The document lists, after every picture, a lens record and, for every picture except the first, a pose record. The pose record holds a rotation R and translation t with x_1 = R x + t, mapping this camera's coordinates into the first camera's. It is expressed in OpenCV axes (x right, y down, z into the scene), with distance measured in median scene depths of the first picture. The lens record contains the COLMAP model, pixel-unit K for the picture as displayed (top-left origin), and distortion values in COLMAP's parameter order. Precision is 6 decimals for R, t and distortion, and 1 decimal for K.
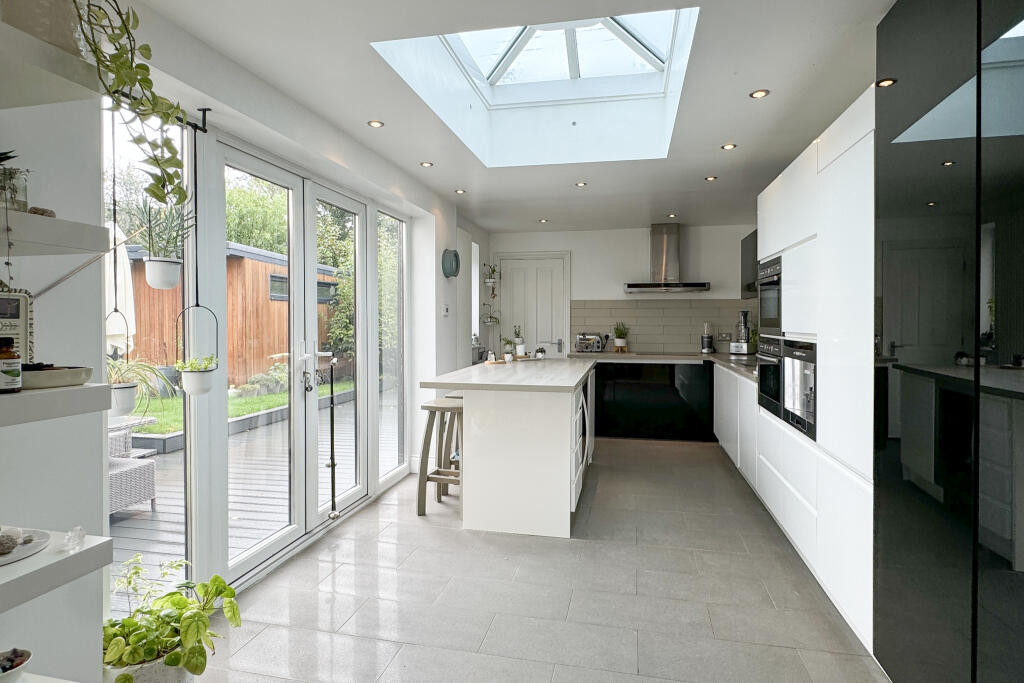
lens RADIAL K [[564.8, 0, 506.7], [0, 564.8, 326.8], [0, 0, 1]] dist [-0.003693, -0.000151]
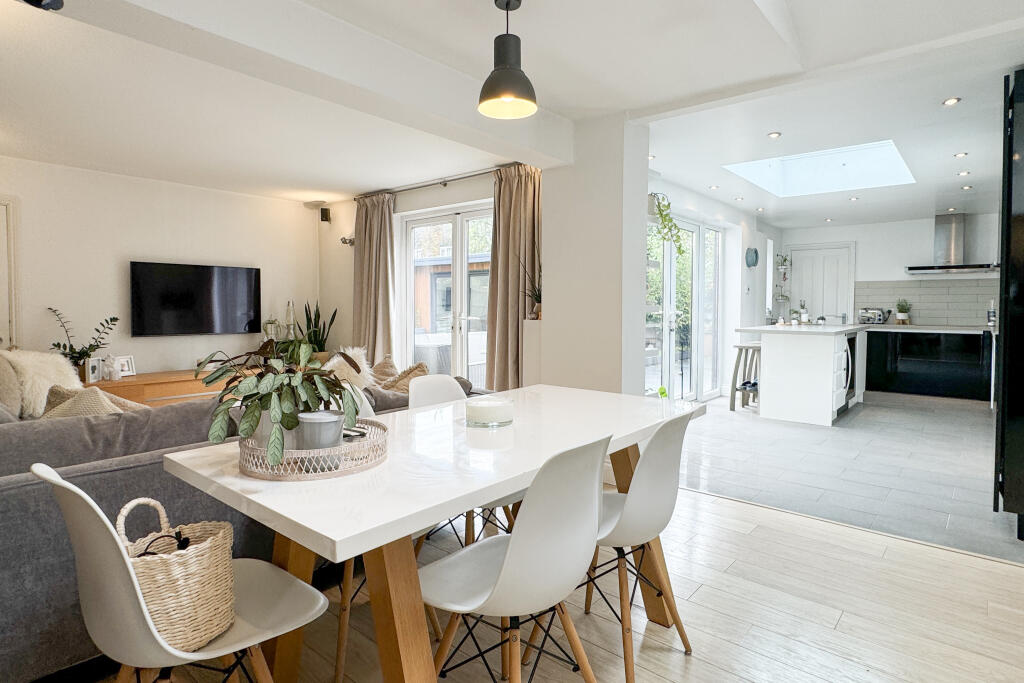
lens RADIAL K [[564.8, 0, 503.1], [0, 564.8, 327.4], [0, 0, 1]] dist [-0.003693, -0.000151]
pose [[0.881833, 0.020101, -0.471133, 0.020449], [-0.009011, 0.999627, 0.025783, 0.030370], [0.471476, -0.018491, 0.881685, -0.484608]]
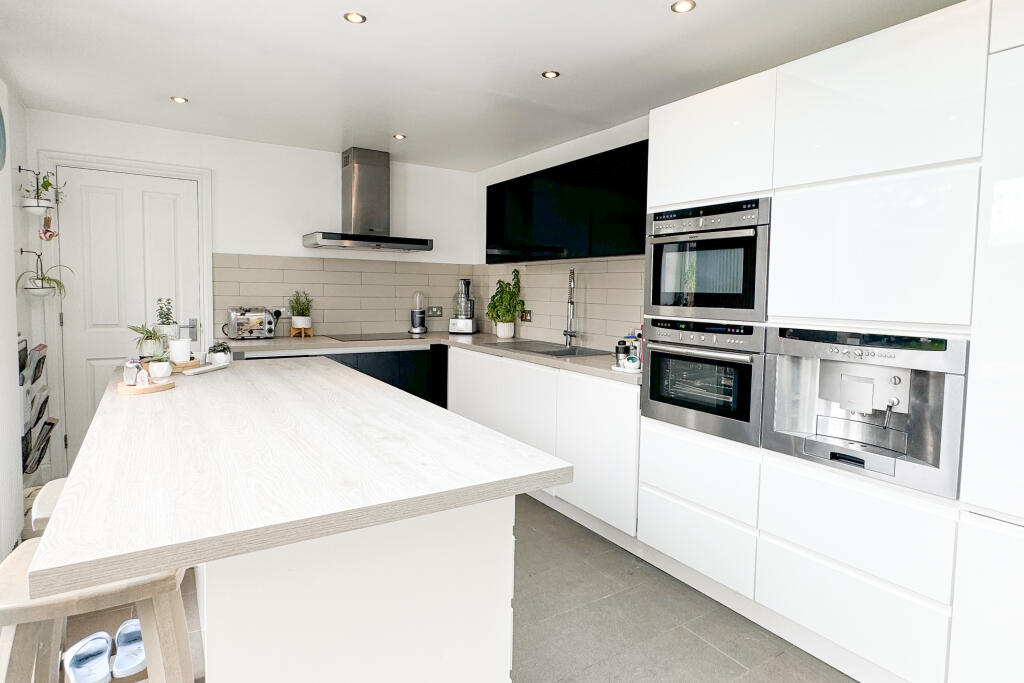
lens RADIAL K [[564.8, 0, 518.6], [0, 564.8, 332.4], [0, 0, 1]] dist [-0.003693, -0.000151]
pose [[0.705061, -0.041916, 0.707907, -0.092978], [-0.008432, 0.997686, 0.067472, -0.007250], [-0.709097, -0.053541, 0.703075, 0.386611]]
